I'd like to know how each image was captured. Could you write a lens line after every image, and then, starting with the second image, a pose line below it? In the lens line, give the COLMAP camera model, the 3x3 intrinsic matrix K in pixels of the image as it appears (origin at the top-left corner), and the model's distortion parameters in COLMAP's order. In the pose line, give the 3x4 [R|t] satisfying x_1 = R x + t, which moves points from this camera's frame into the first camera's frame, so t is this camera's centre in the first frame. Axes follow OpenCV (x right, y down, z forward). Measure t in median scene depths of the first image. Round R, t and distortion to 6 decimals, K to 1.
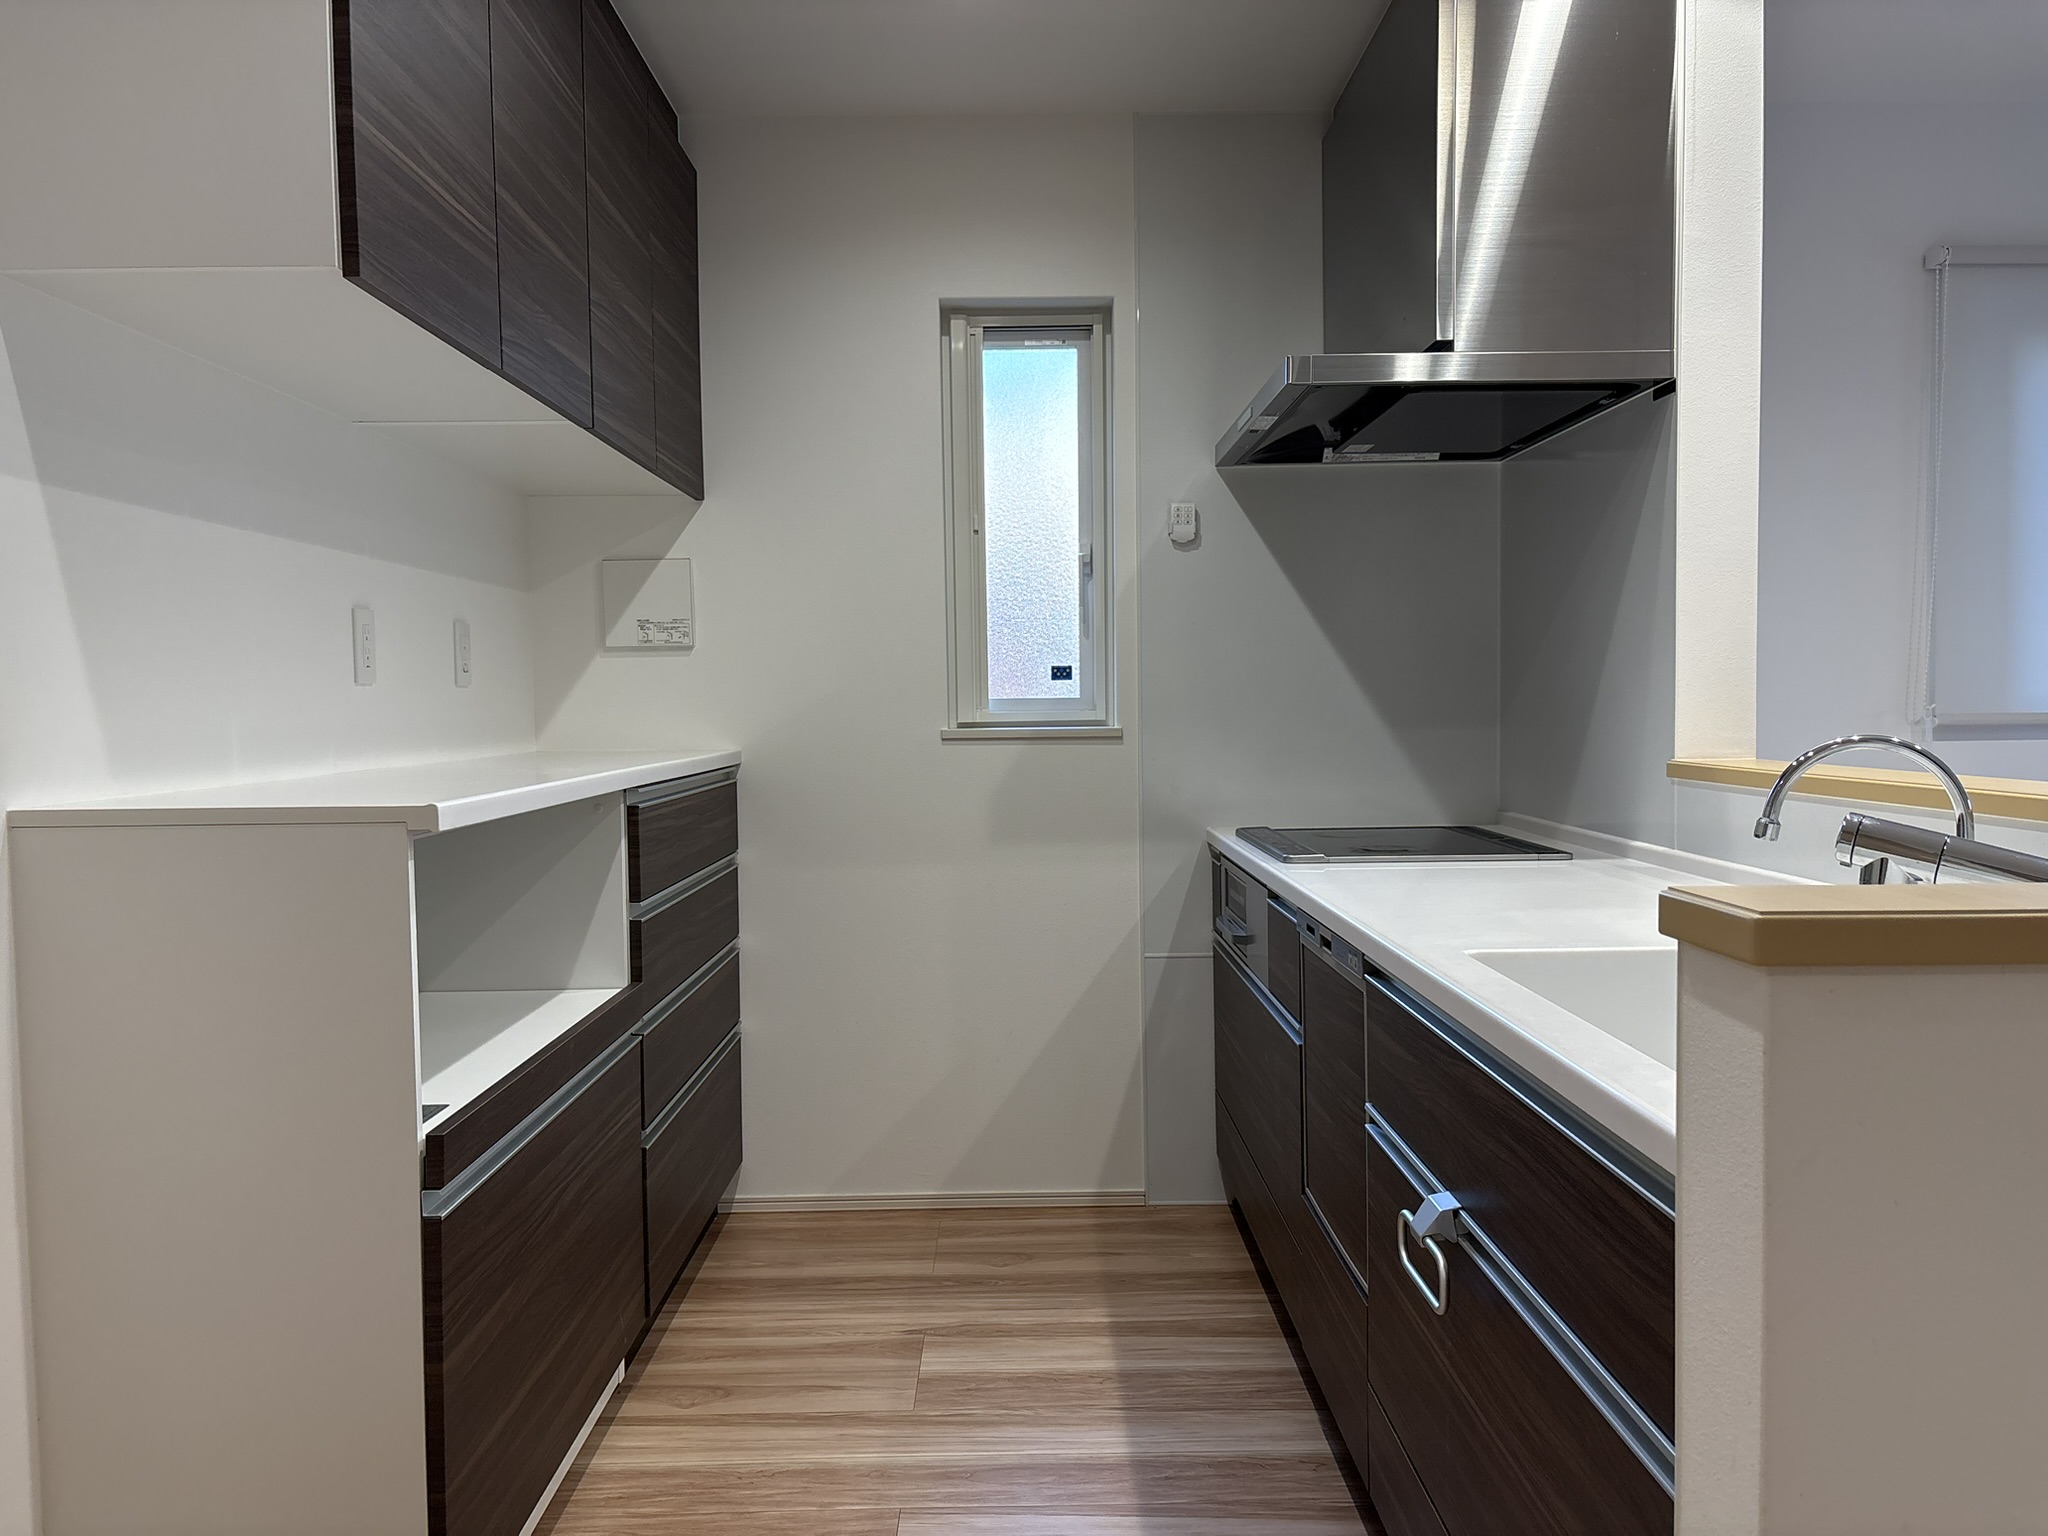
lens RADIAL K [[1548.6, 0, 1022.4], [0, 1548.6, 764.6], [0, 0, 1]] dist [0.048482, -0.060169]
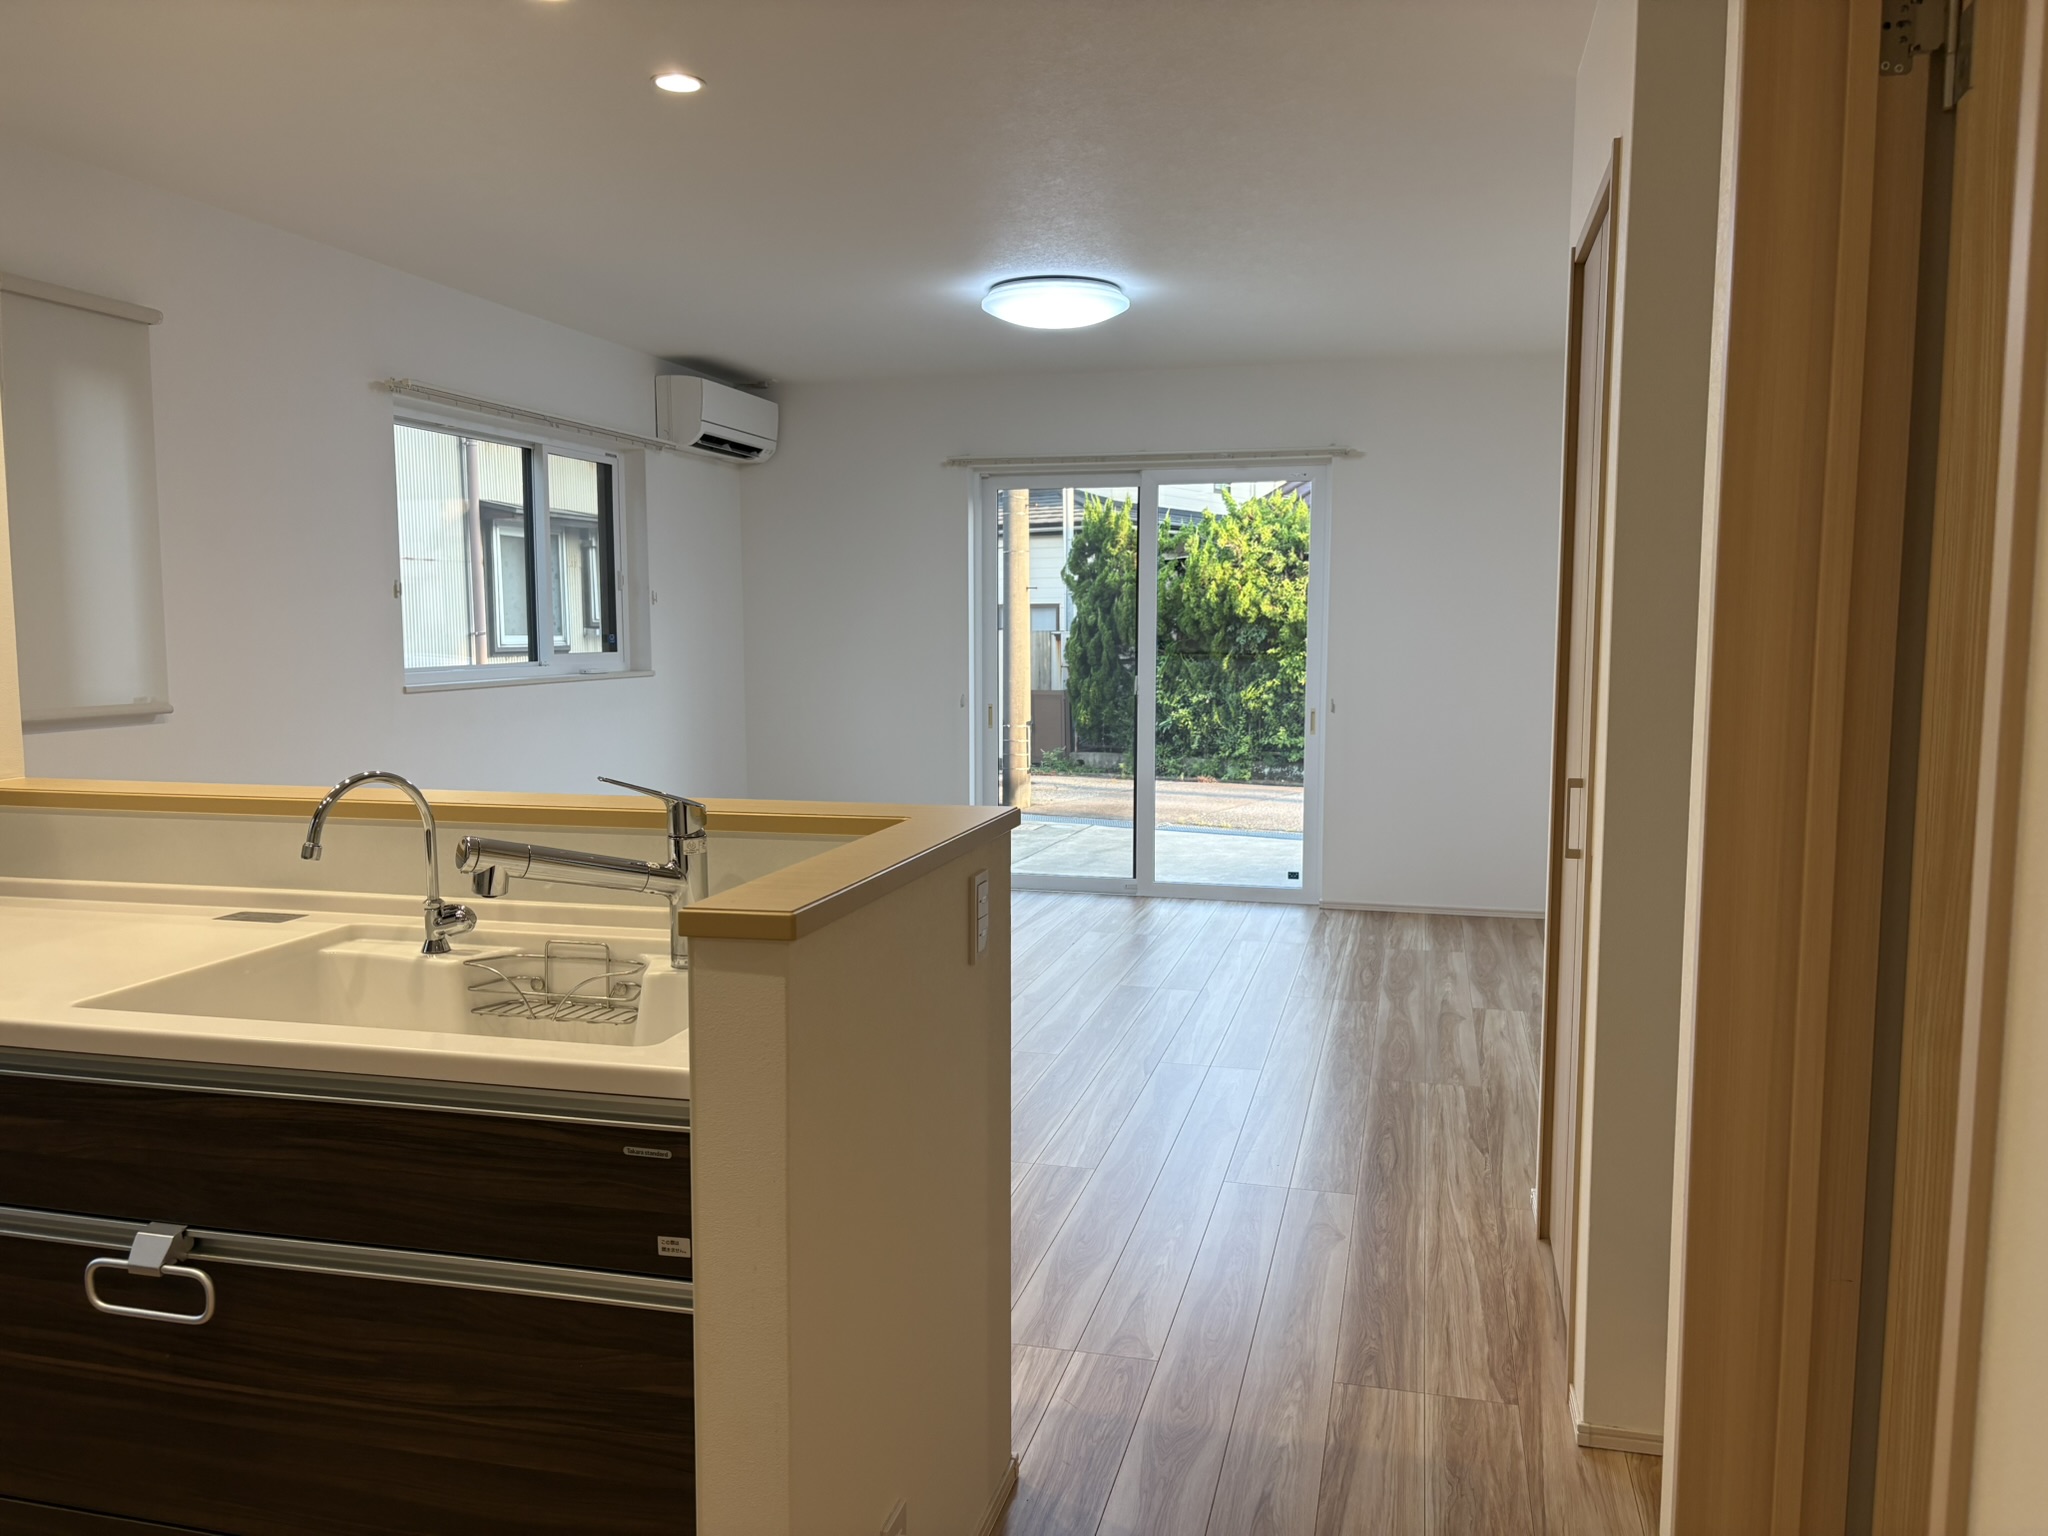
lens RADIAL K [[1548.6, 0, 1023.4], [0, 1548.6, 779.9], [0, 0, 1]] dist [0.048482, -0.060169]
pose [[0.255384, -0.084940, 0.963101, -0.320192], [0.038409, 0.996238, 0.077678, -0.050620], [-0.966076, 0.017154, 0.257686, 0.071945]]
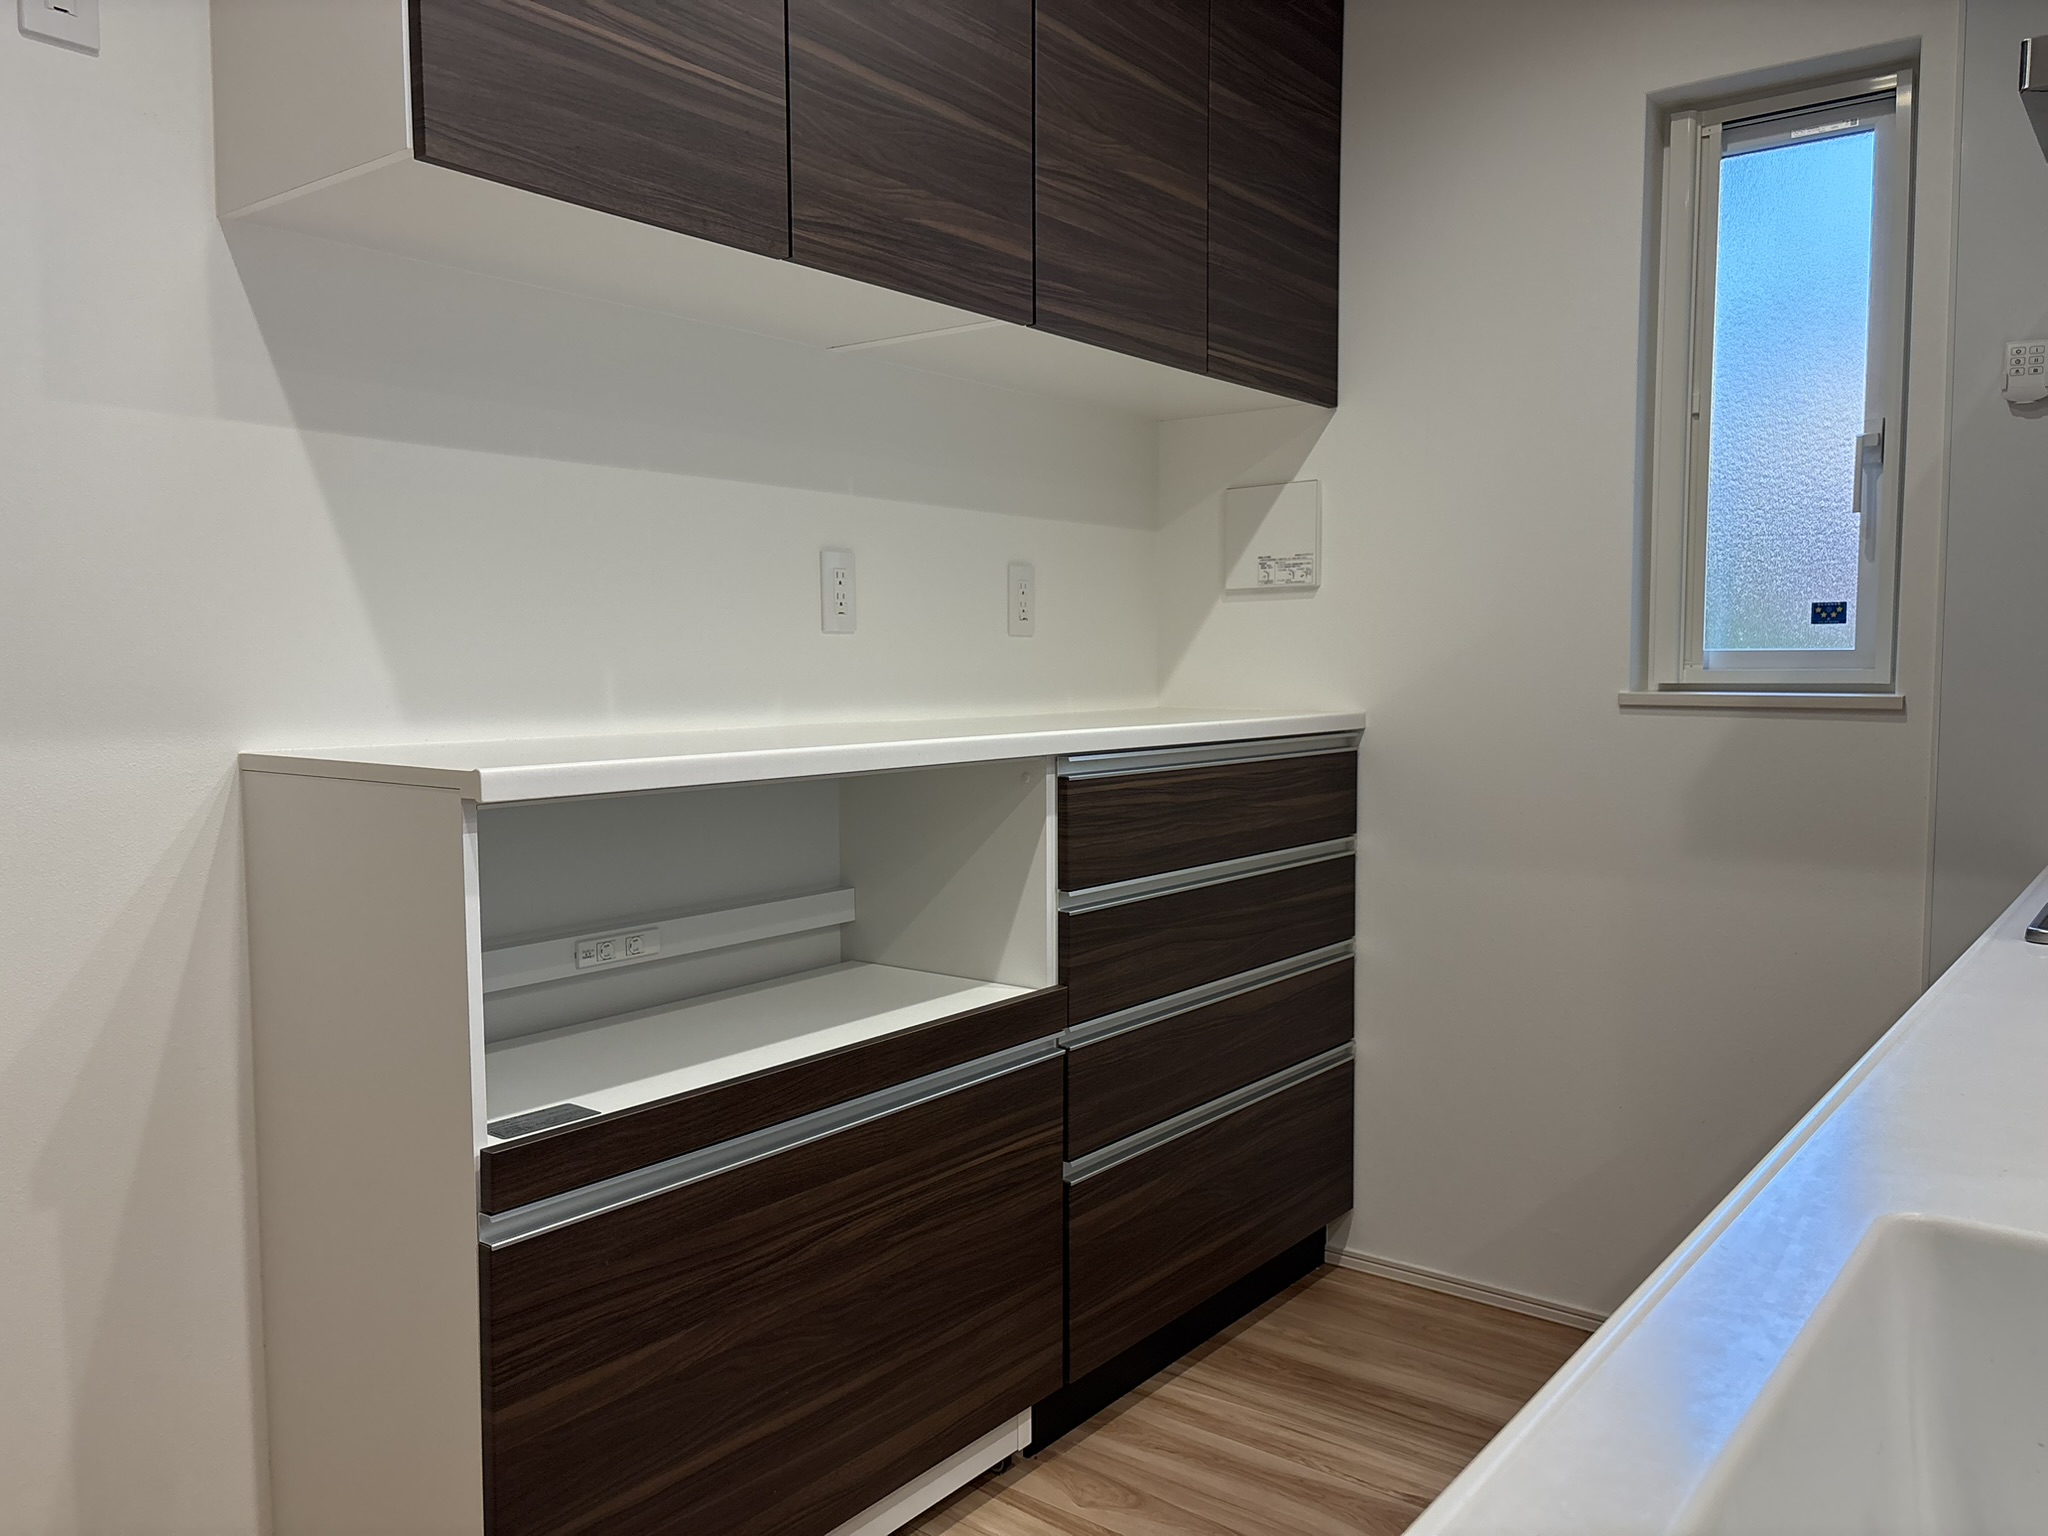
lens RADIAL K [[1548.6, 0, 1016.7], [0, 1548.6, 772.9], [0, 0, 1]] dist [0.048482, -0.060169]
pose [[0.787217, 0.053945, -0.614312, 0.208217], [-0.031313, 0.998378, 0.047545, -0.012462], [0.615881, -0.018193, 0.787629, 0.282457]]
